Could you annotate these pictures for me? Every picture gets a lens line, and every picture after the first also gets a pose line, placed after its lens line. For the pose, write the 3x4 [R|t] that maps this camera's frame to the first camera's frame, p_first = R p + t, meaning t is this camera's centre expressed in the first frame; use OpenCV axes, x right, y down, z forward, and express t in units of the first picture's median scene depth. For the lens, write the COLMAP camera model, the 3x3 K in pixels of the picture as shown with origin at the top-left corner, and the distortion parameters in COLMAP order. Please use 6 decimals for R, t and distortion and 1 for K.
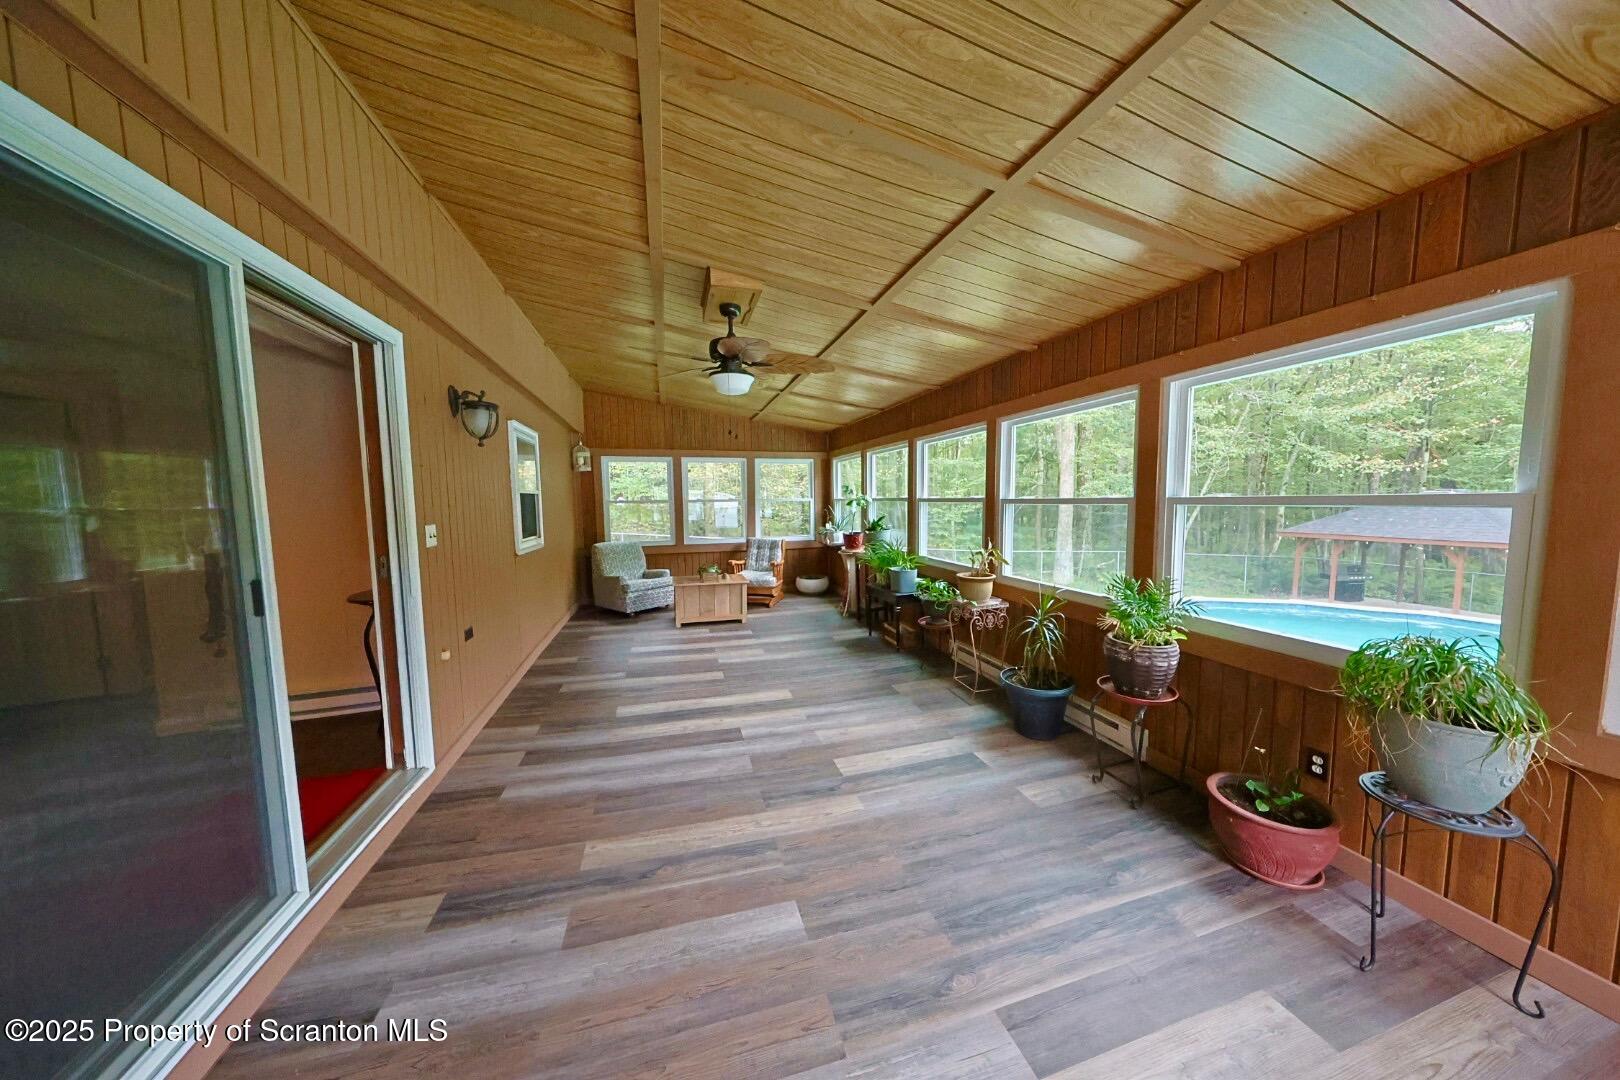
lens RADIAL K [[493.4, 0, 810.0], [0, 493.4, 540.0], [0, 0, 1]] dist [-0.002271, -0.000007]
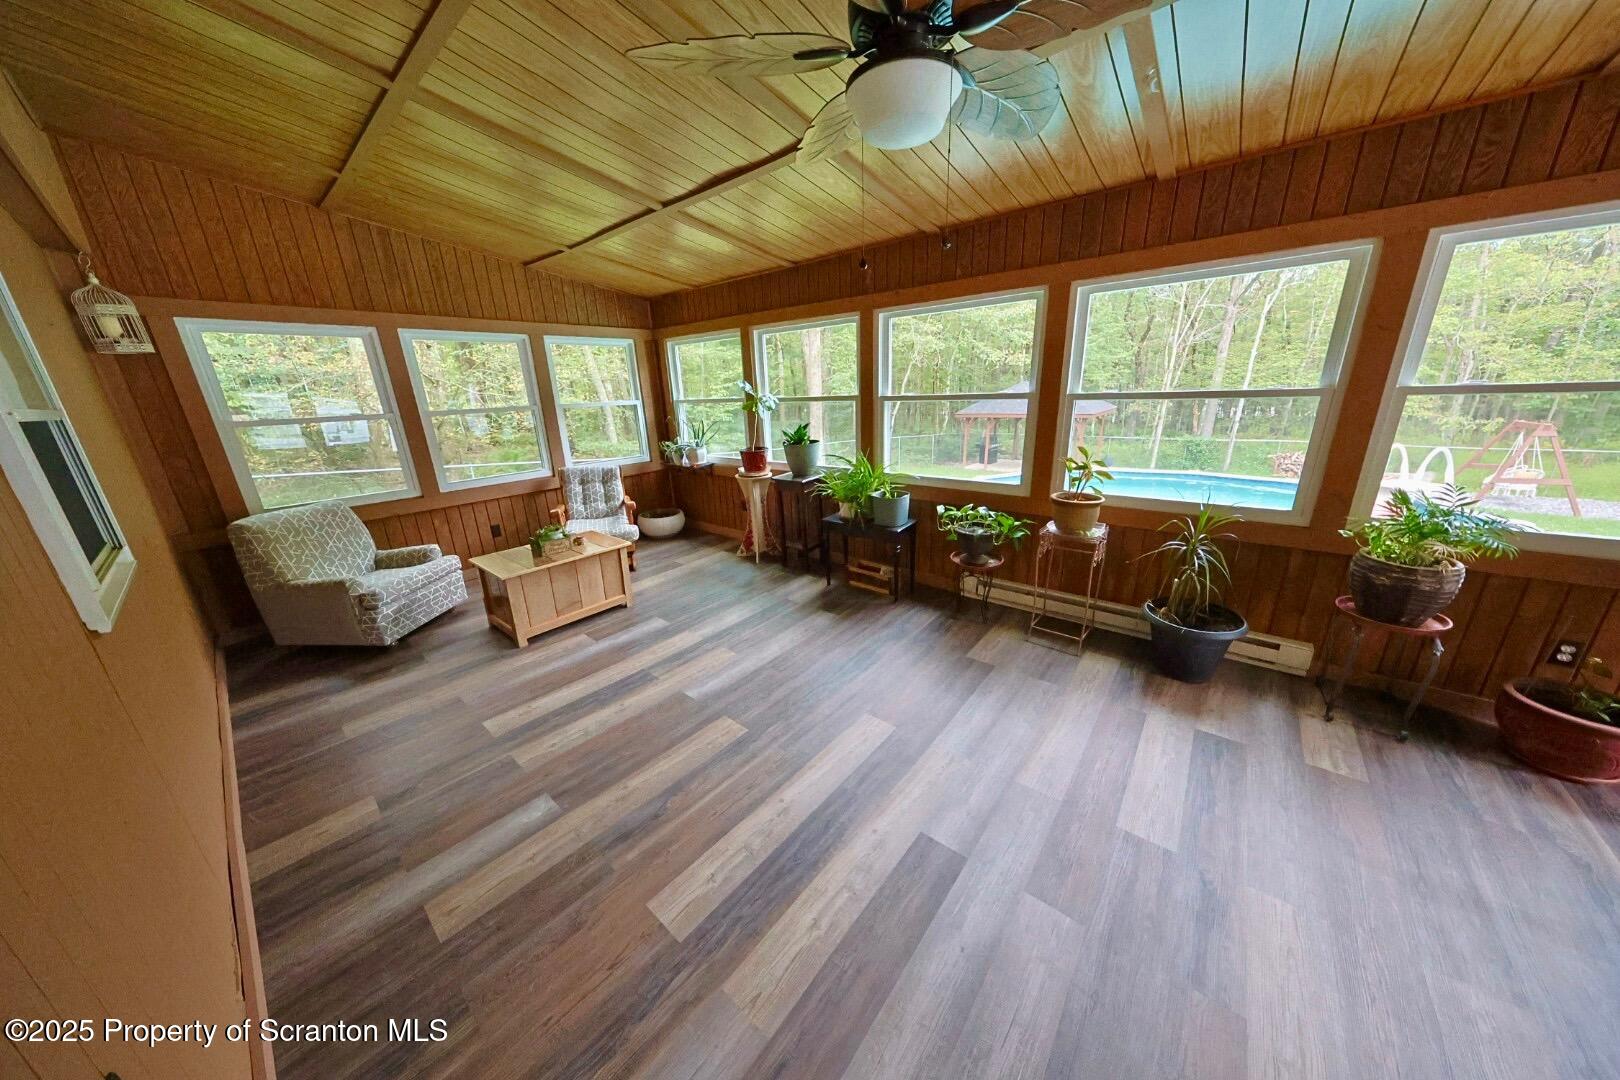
lens RADIAL K [[493.4, 0, 810.0], [0, 493.4, 540.0], [0, 0, 1]] dist [-0.002271, -0.000007]
pose [[0.827394, -0.185718, 0.530027, -0.296762], [0.074342, 0.971655, 0.224410, -0.047185], [-0.556680, -0.146272, 0.817748, 0.408024]]
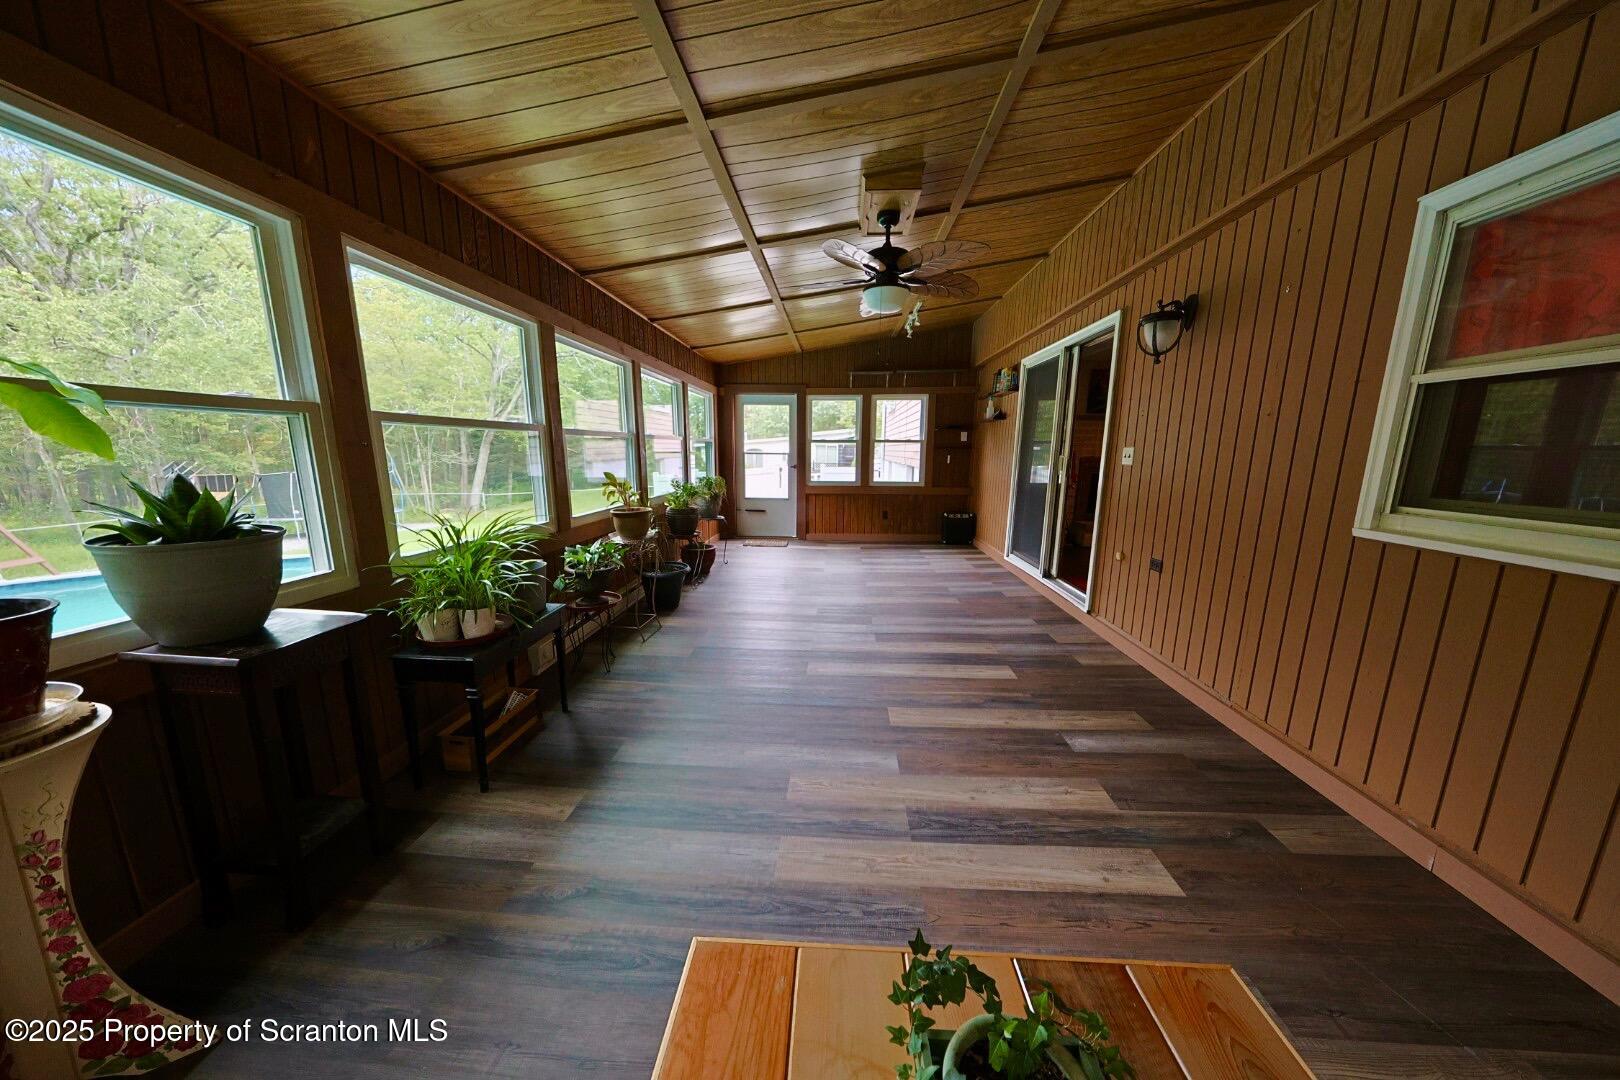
lens RADIAL K [[493.4, 0, 810.0], [0, 493.4, 540.0], [0, 0, 1]] dist [-0.002271, -0.000007]
pose [[-0.942467, -0.057702, 0.329283, -0.215499], [0.029392, 0.966874, 0.253556, -0.070727], [-0.333006, 0.248647, -0.909550, 1.217926]]
